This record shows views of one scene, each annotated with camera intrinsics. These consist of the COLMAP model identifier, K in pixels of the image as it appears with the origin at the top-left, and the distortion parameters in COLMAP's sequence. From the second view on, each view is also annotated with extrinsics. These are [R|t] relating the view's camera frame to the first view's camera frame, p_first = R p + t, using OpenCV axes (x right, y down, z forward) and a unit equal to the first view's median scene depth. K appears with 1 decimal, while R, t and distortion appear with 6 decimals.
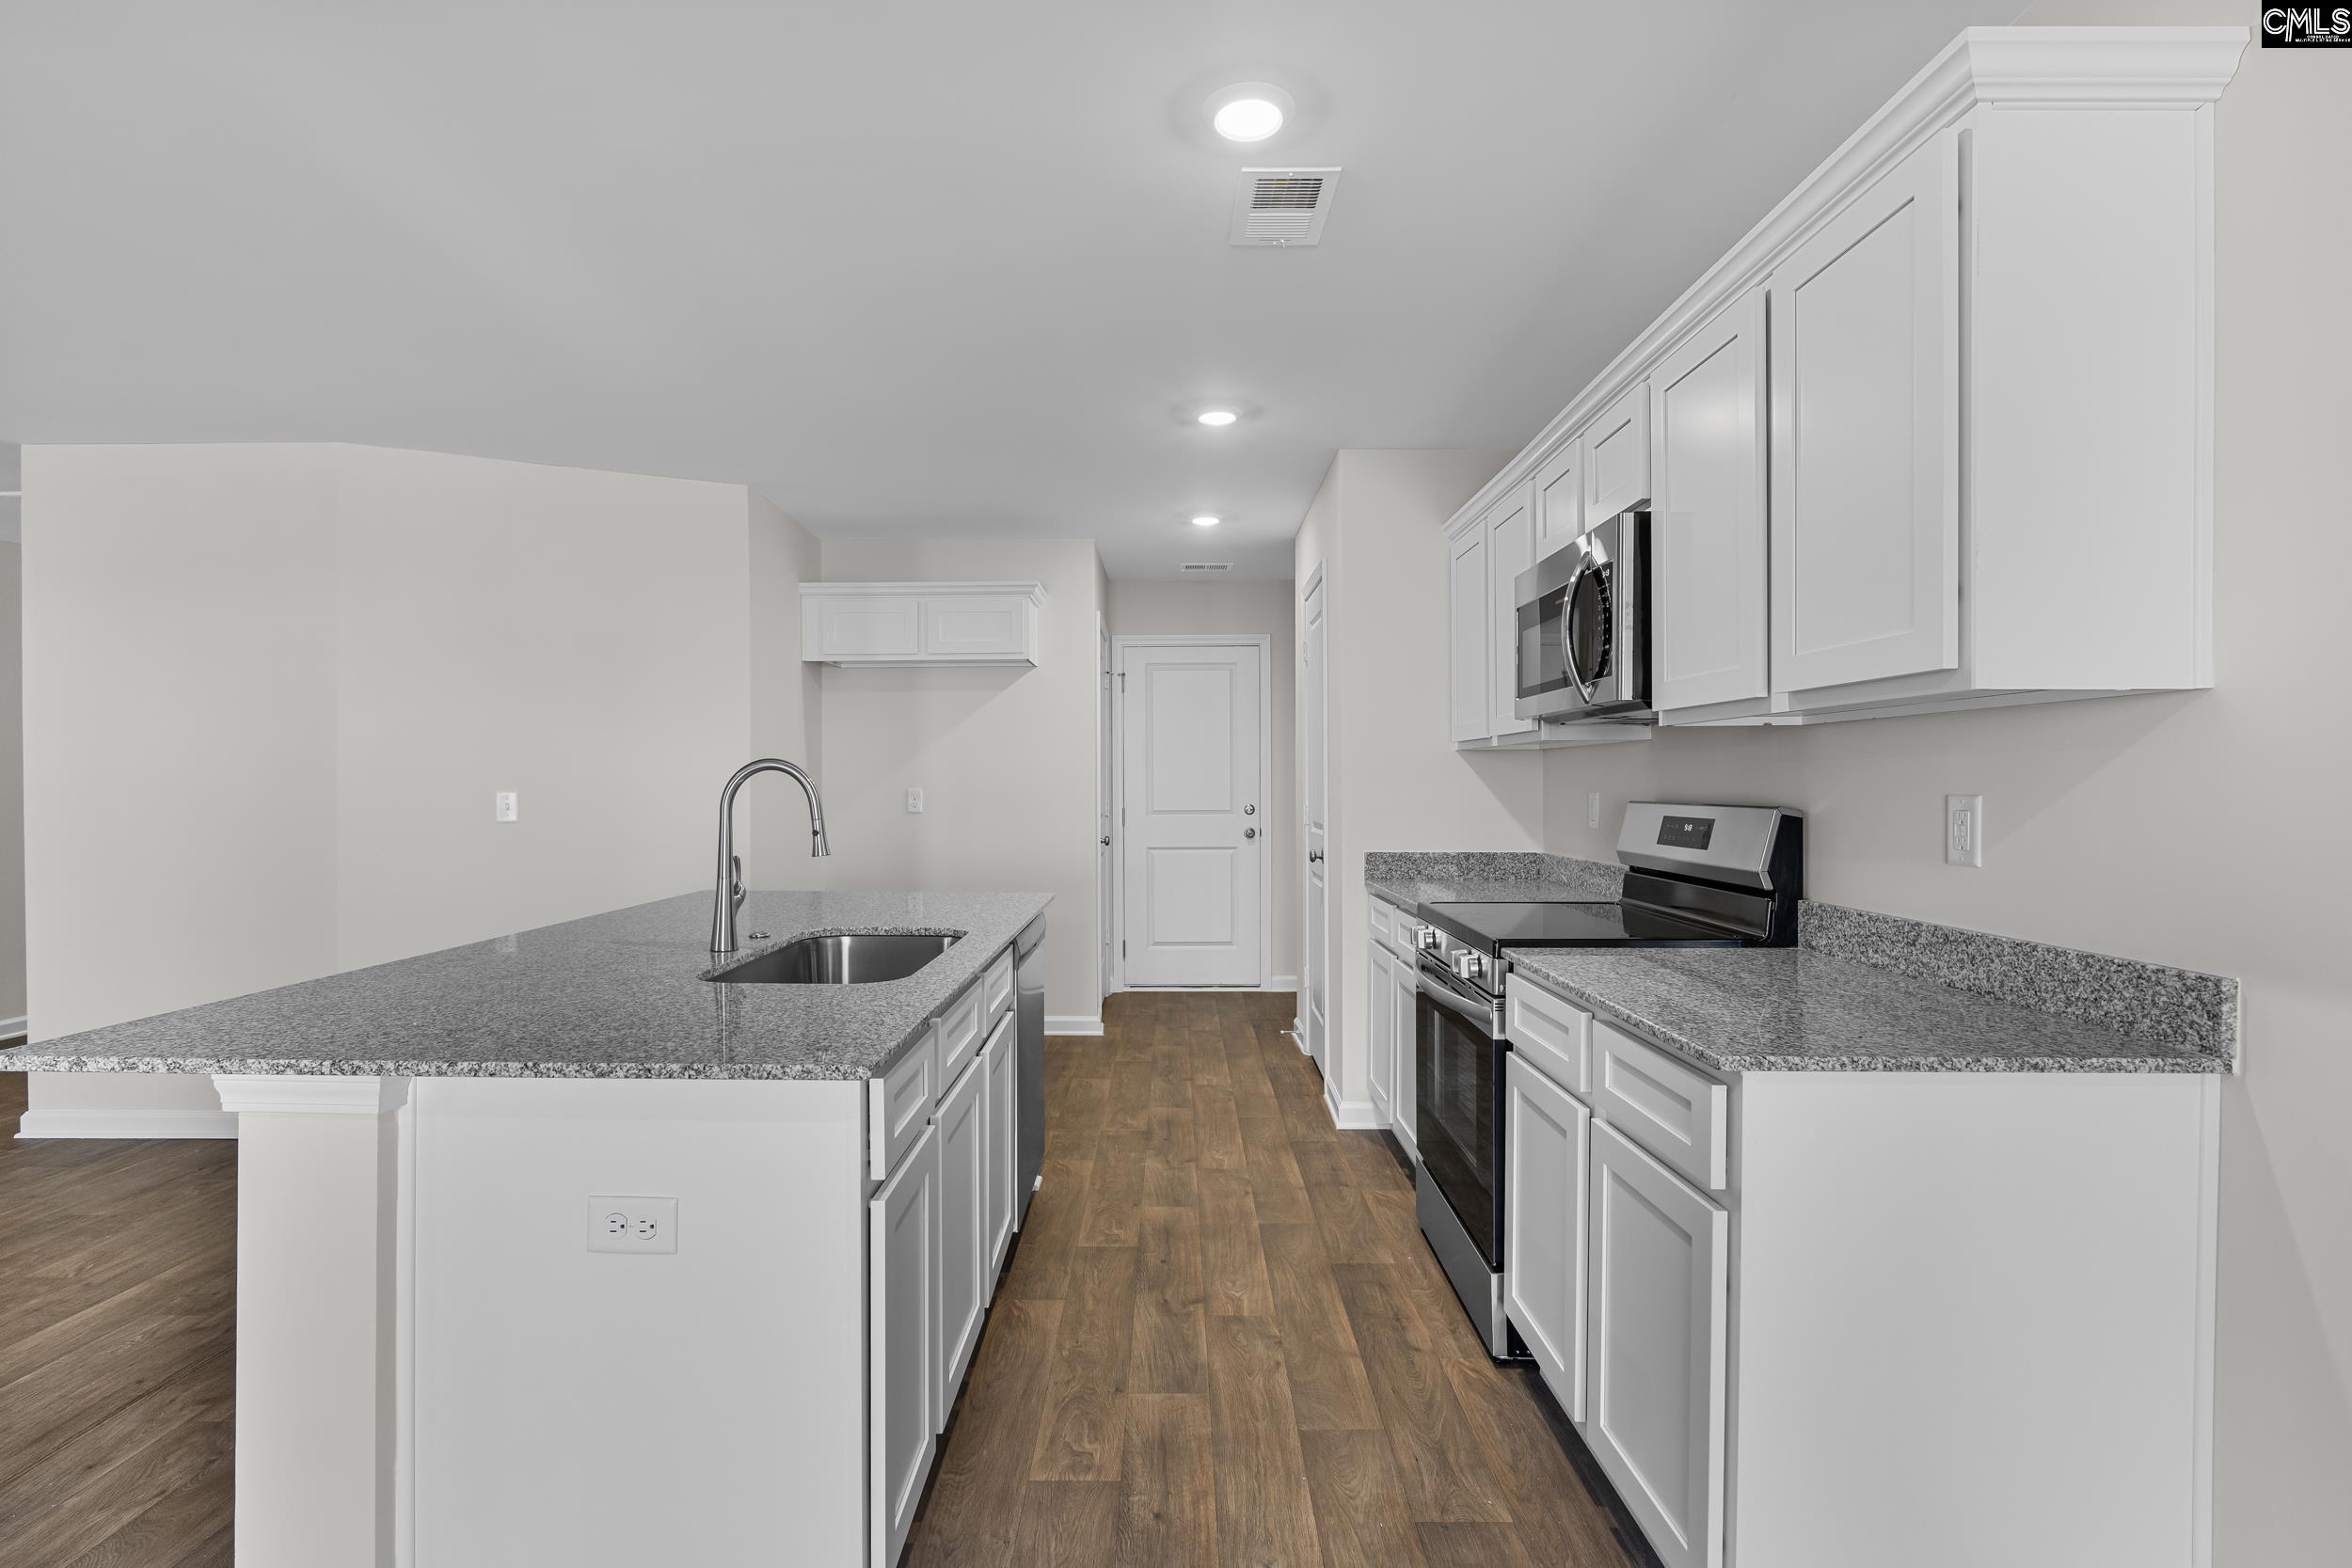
lens RADIAL K [[1101.3, 0, 1165.3], [0, 1101.3, 796.5], [0, 0, 1]] dist [-0.003352, -0.000710]
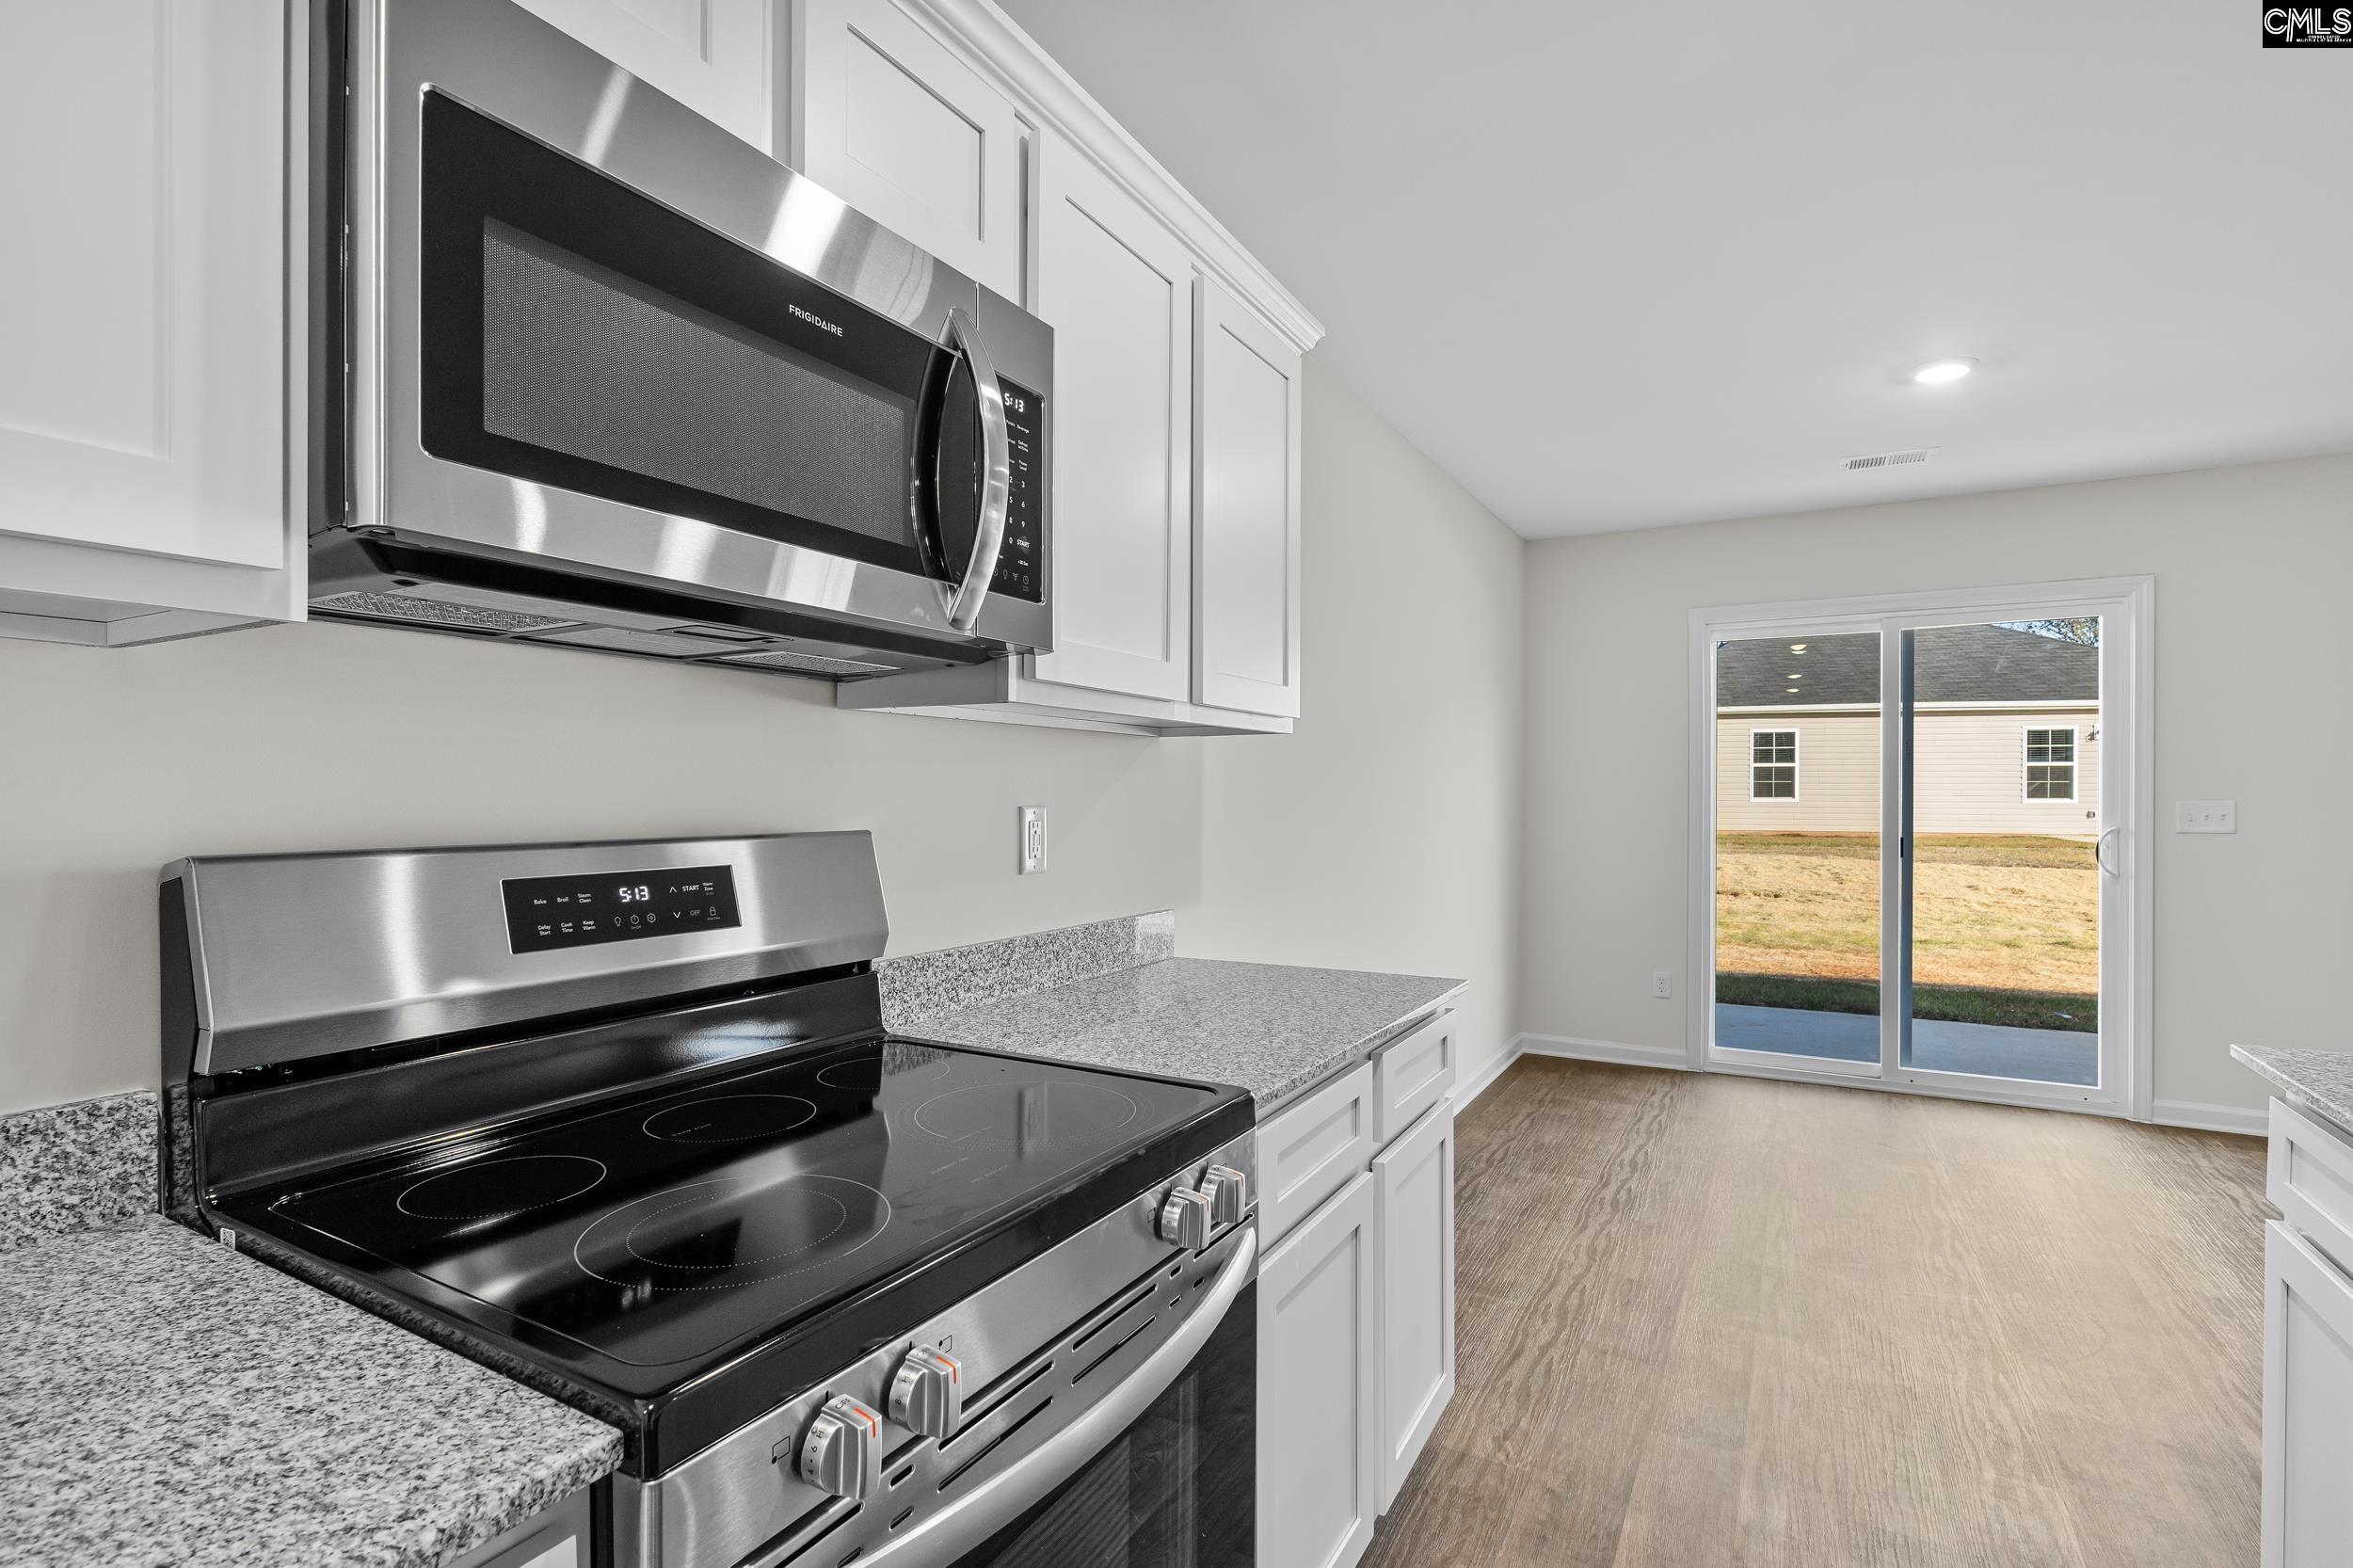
lens RADIAL K [[1101.9, 0, 1157.0], [0, 1101.9, 803.8], [0, 0, 1]] dist [-0.003352, -0.000710]
pose [[-0.864227, -0.003110, 0.503093, 0.042468], [0.007421, 0.999793, 0.018928, -0.010774], [-0.503048, 0.020091, -0.864025, 0.868510]]
